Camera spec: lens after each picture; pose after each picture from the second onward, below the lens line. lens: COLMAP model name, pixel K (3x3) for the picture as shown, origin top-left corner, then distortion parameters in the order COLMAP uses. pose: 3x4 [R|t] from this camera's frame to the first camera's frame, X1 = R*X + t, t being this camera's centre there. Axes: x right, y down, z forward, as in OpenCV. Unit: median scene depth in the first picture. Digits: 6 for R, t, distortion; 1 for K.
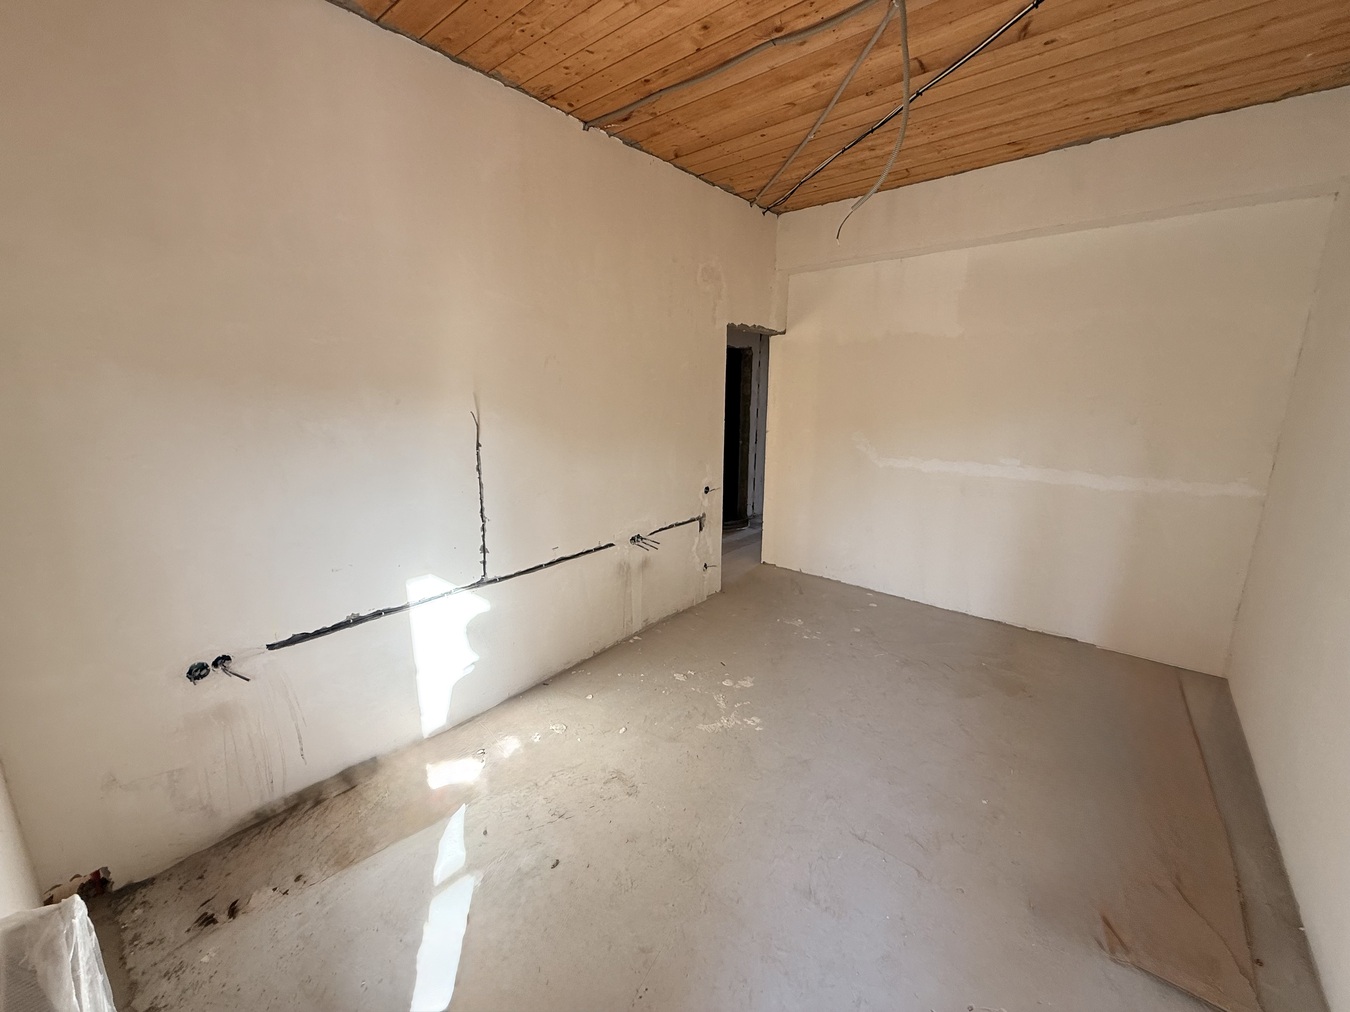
lens RADIAL K [[537.9, 0, 673.3], [0, 537.9, 507.4], [0, 0, 1]] dist [-0.000626, 0.000125]
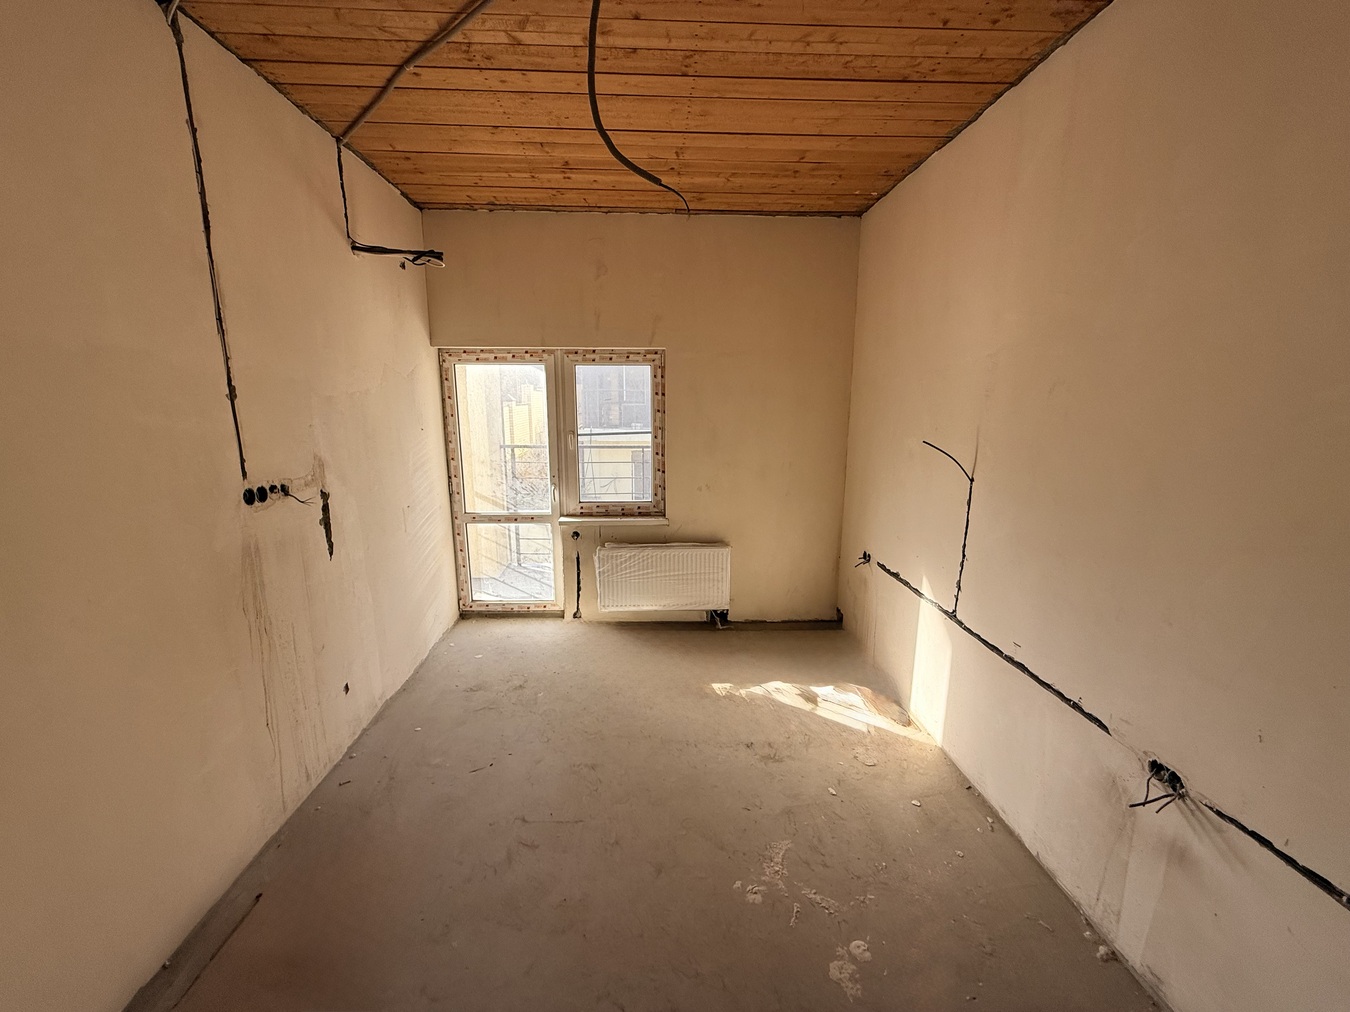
lens RADIAL K [[537.9, 0, 673.3], [0, 537.9, 507.4], [0, 0, 1]] dist [-0.000626, 0.000125]
pose [[-0.738066, 0.130938, -0.661902, 0.652375], [-0.151914, 0.923554, 0.352093, -0.315999], [0.657405, 0.360420, -0.661752, 1.258389]]
